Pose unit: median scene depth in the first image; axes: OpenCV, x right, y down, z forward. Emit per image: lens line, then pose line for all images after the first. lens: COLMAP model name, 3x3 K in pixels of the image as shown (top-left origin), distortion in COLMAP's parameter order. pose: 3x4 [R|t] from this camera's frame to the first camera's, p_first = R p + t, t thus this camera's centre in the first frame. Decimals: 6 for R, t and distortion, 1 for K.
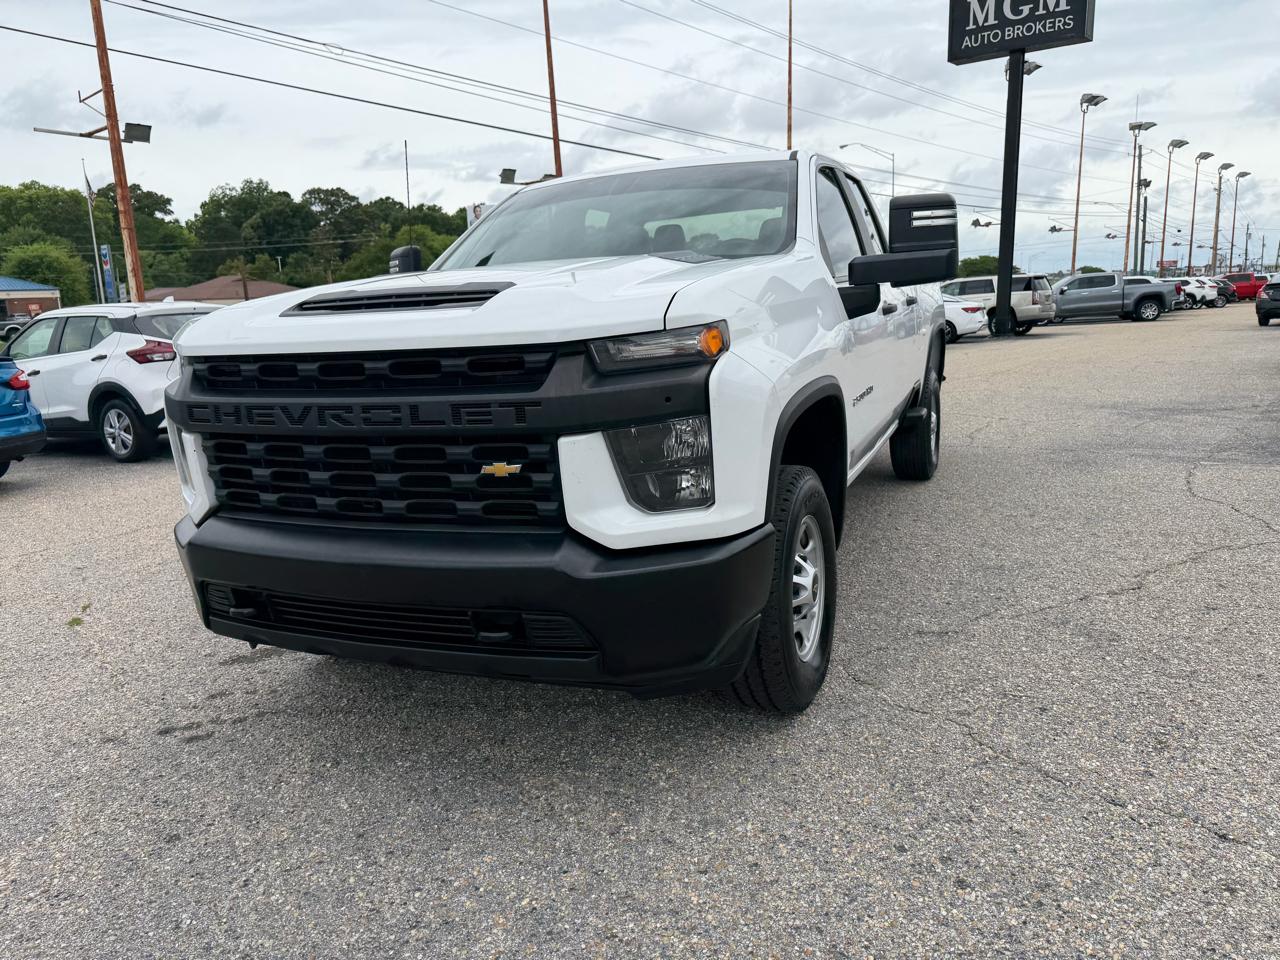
lens RADIAL K [[901.4, 0, 634.7], [0, 901.4, 470.1], [0, 0, 1]] dist [0.031865, -0.040604]
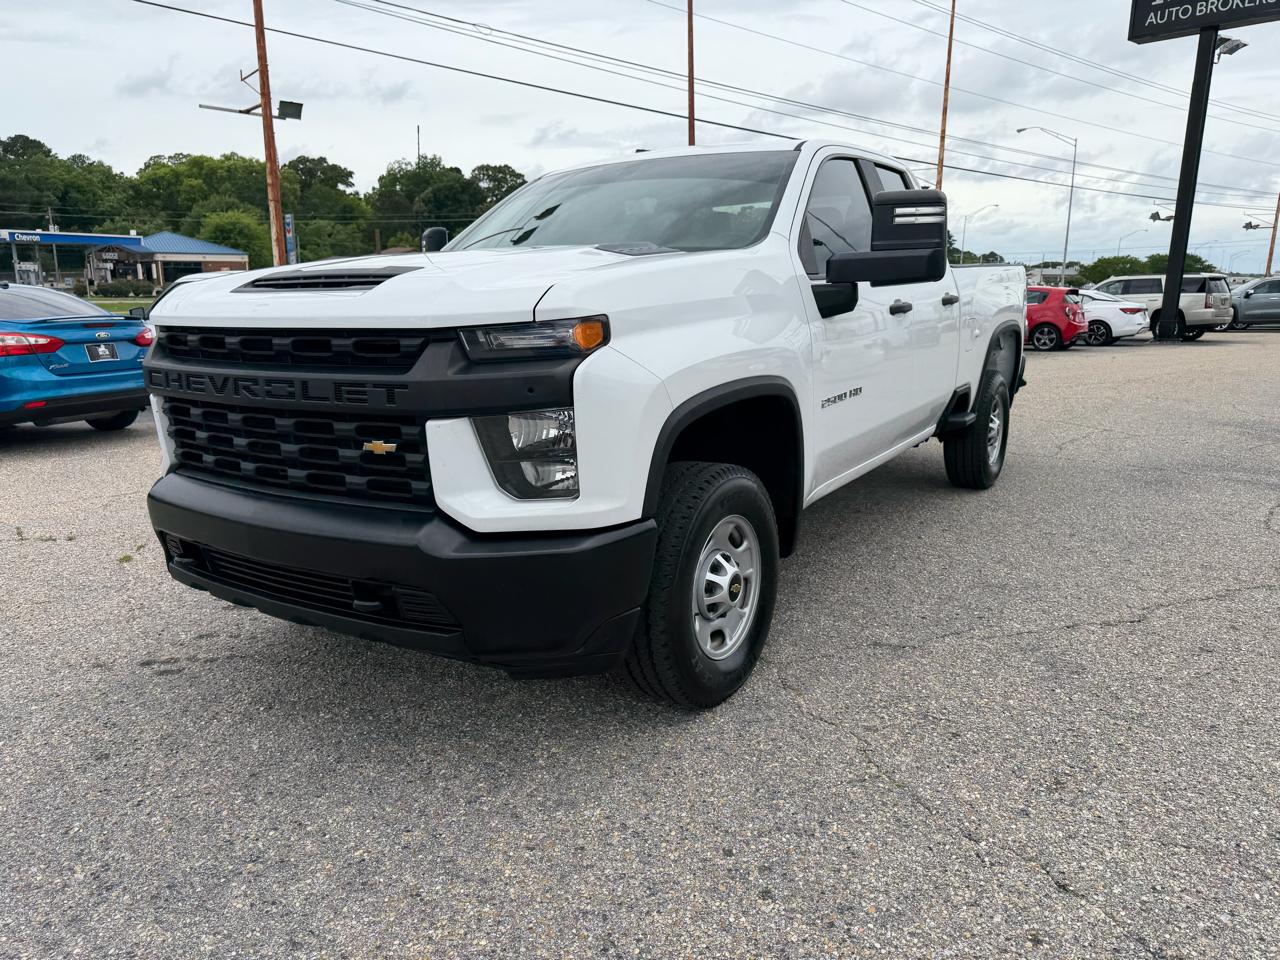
lens RADIAL K [[901.4, 0, 635.7], [0, 901.4, 479.1], [0, 0, 1]] dist [0.031865, -0.040604]
pose [[0.985339, 0.072804, -0.154292, 0.214028], [-0.068414, 0.997092, 0.033581, -0.013343], [0.156288, -0.022532, 0.987454, 0.004243]]
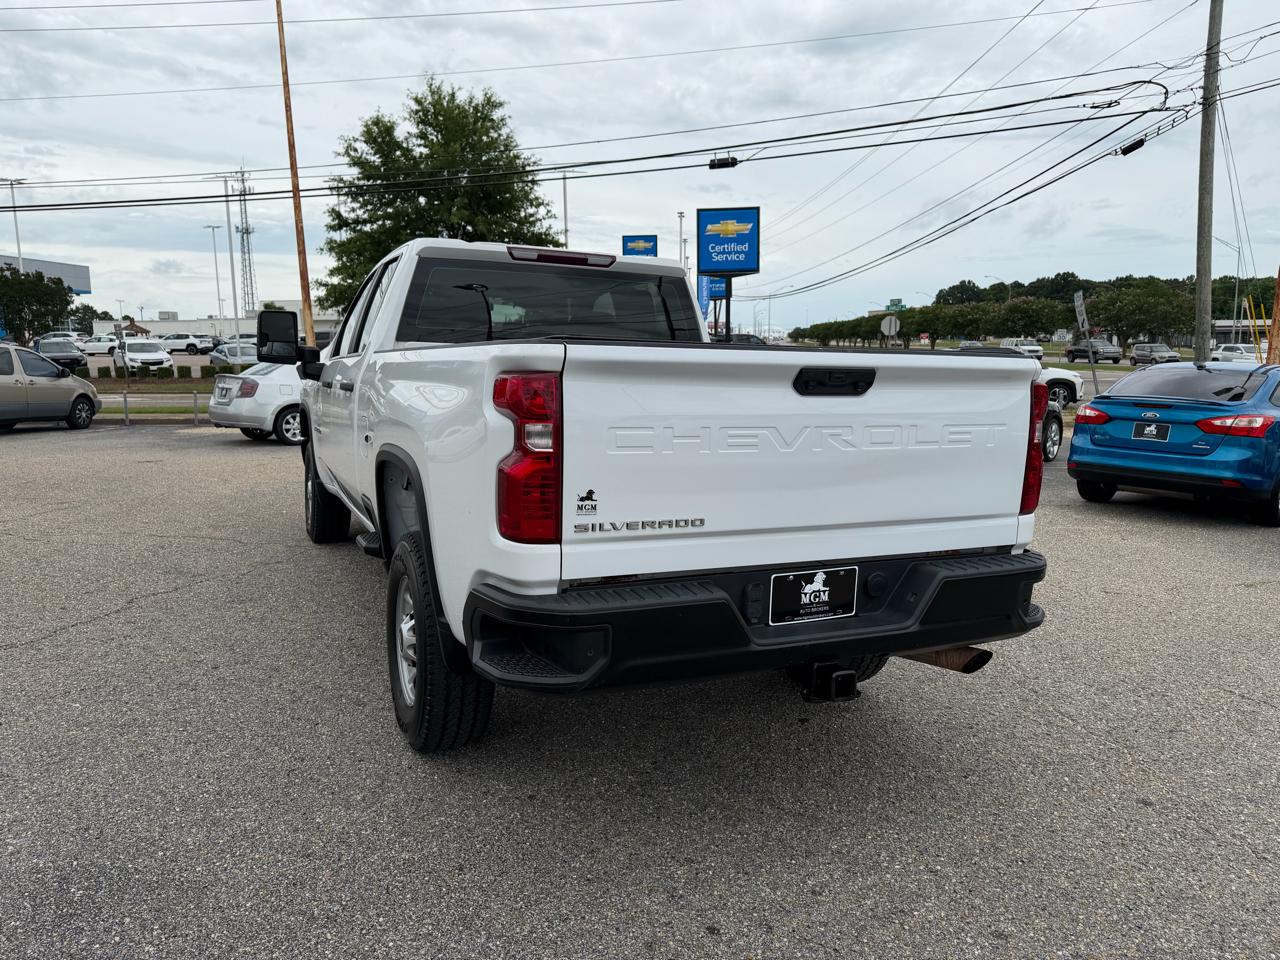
lens RADIAL K [[901.4, 0, 642.0], [0, 901.4, 471.0], [0, 0, 1]] dist [0.031865, -0.040604]
pose [[-0.663366, 0.132218, -0.736522, 1.202853], [-0.121942, 0.952008, 0.280731, -0.605359], [0.738293, 0.276041, -0.615407, 2.746873]]
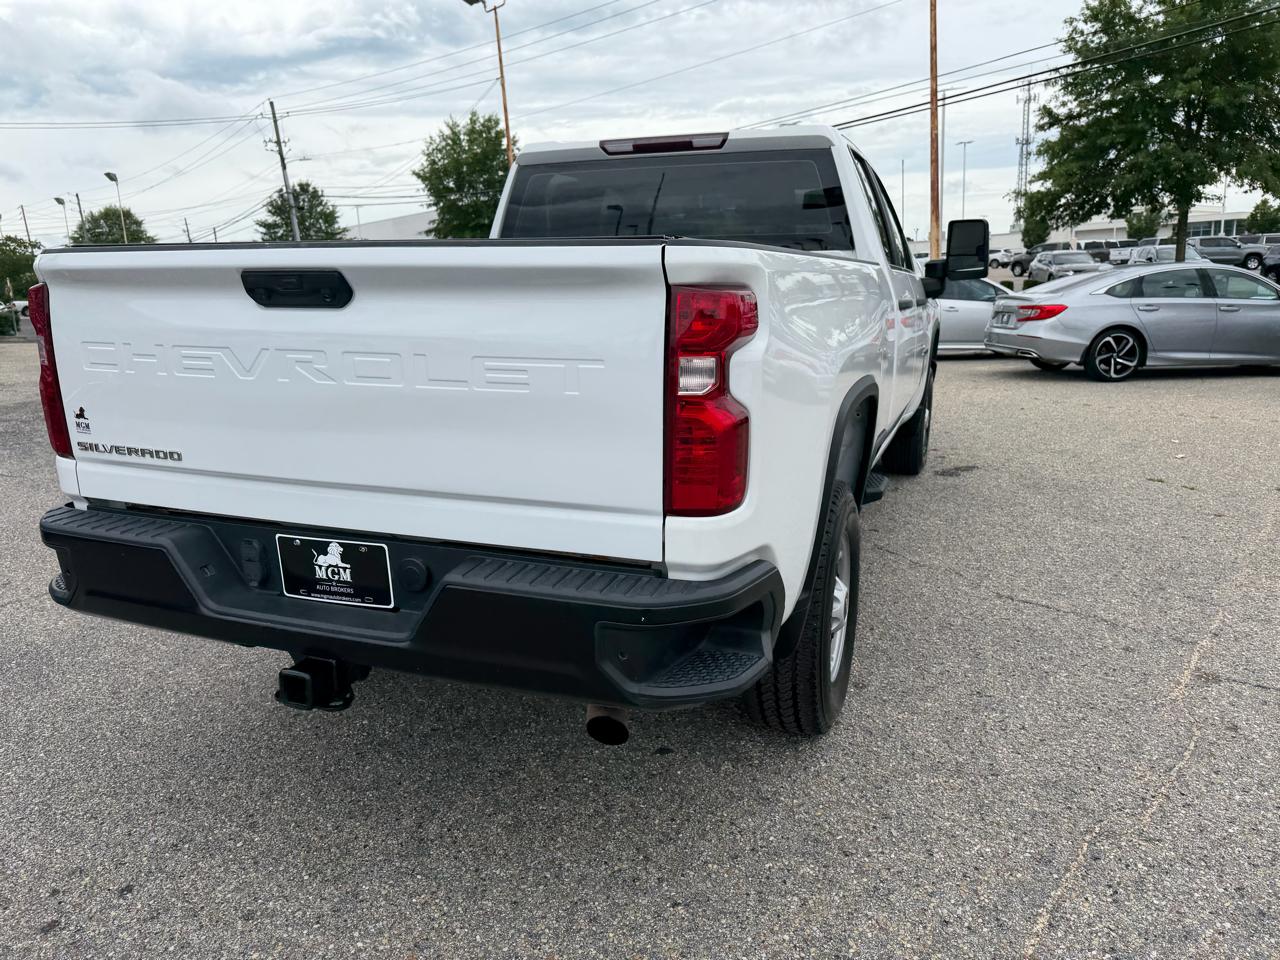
lens RADIAL K [[901.4, 0, 637.3], [0, 901.4, 475.8], [0, 0, 1]] dist [0.031865, -0.040604]
pose [[-0.996797, 0.074658, -0.028666, 0.304045], [0.057179, 0.915942, 0.397217, -0.588384], [0.055912, 0.394306, -0.917277, 2.959714]]
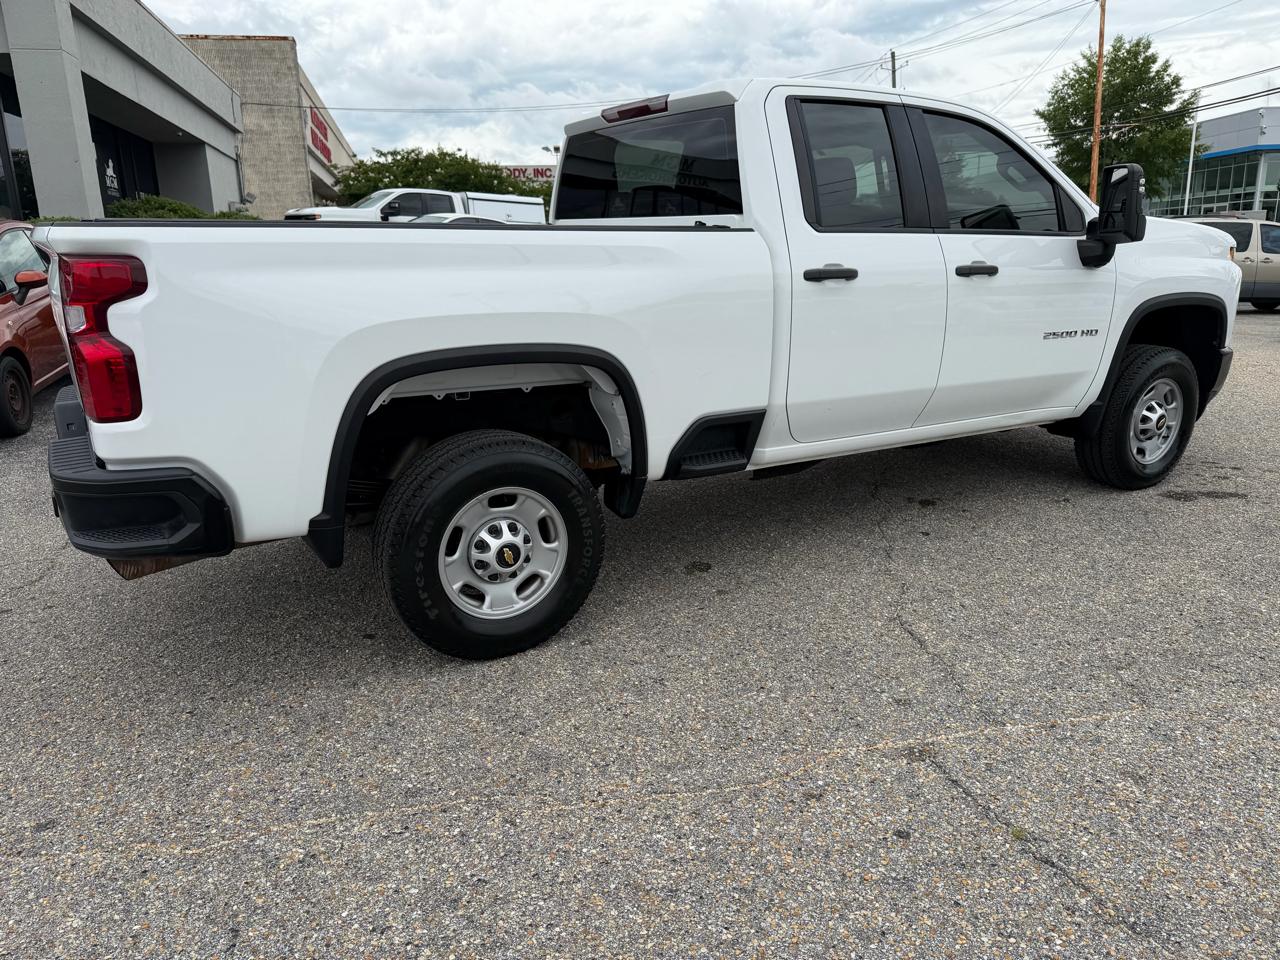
lens RADIAL K [[901.4, 0, 638.9], [0, 901.4, 492.4], [0, 0, 1]] dist [0.031865, -0.040604]
pose [[-0.813496, -0.099981, 0.572912, -0.559524], [0.161599, 0.907458, 0.387823, -0.517701], [-0.558668, 0.408074, -0.722056, 2.795915]]
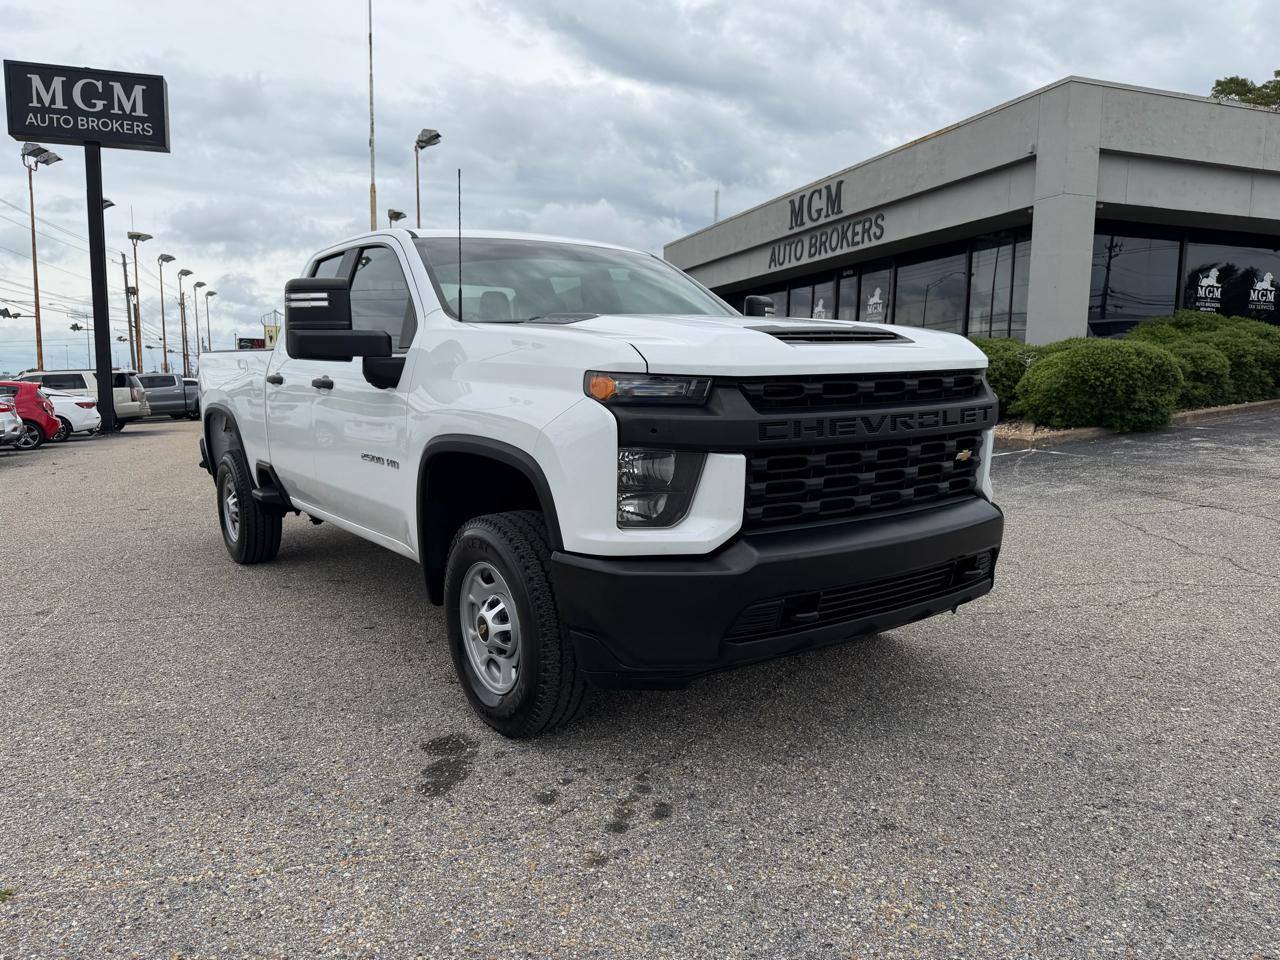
lens RADIAL K [[901.4, 0, 630.1], [0, 901.4, 484.2], [0, 0, 1]] dist [0.031865, -0.040604]
pose [[0.503822, -0.064934, 0.861363, -1.144455], [0.149796, 0.988630, -0.013089, -0.010750], [-0.850720, 0.135623, 0.507820, 0.497988]]
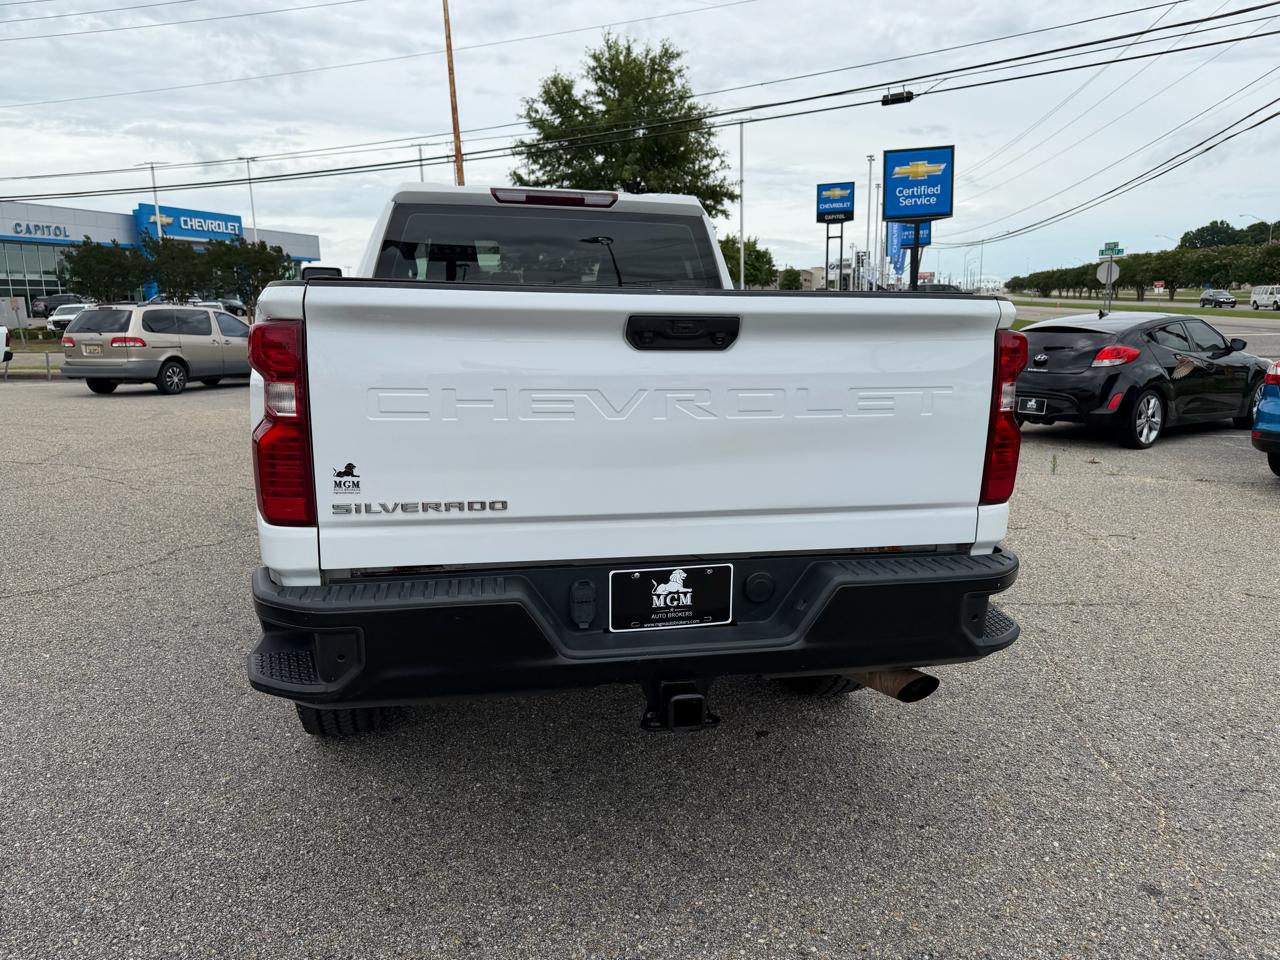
lens RADIAL K [[901.4, 0, 633.9], [0, 901.4, 467.4], [0, 0, 1]] dist [0.031865, -0.040604]
pose [[-0.811743, 0.144830, -0.565772, 0.891976], [-0.071822, 0.936652, 0.342817, -0.602077], [0.579582, 0.318914, -0.749919, 2.840420]]
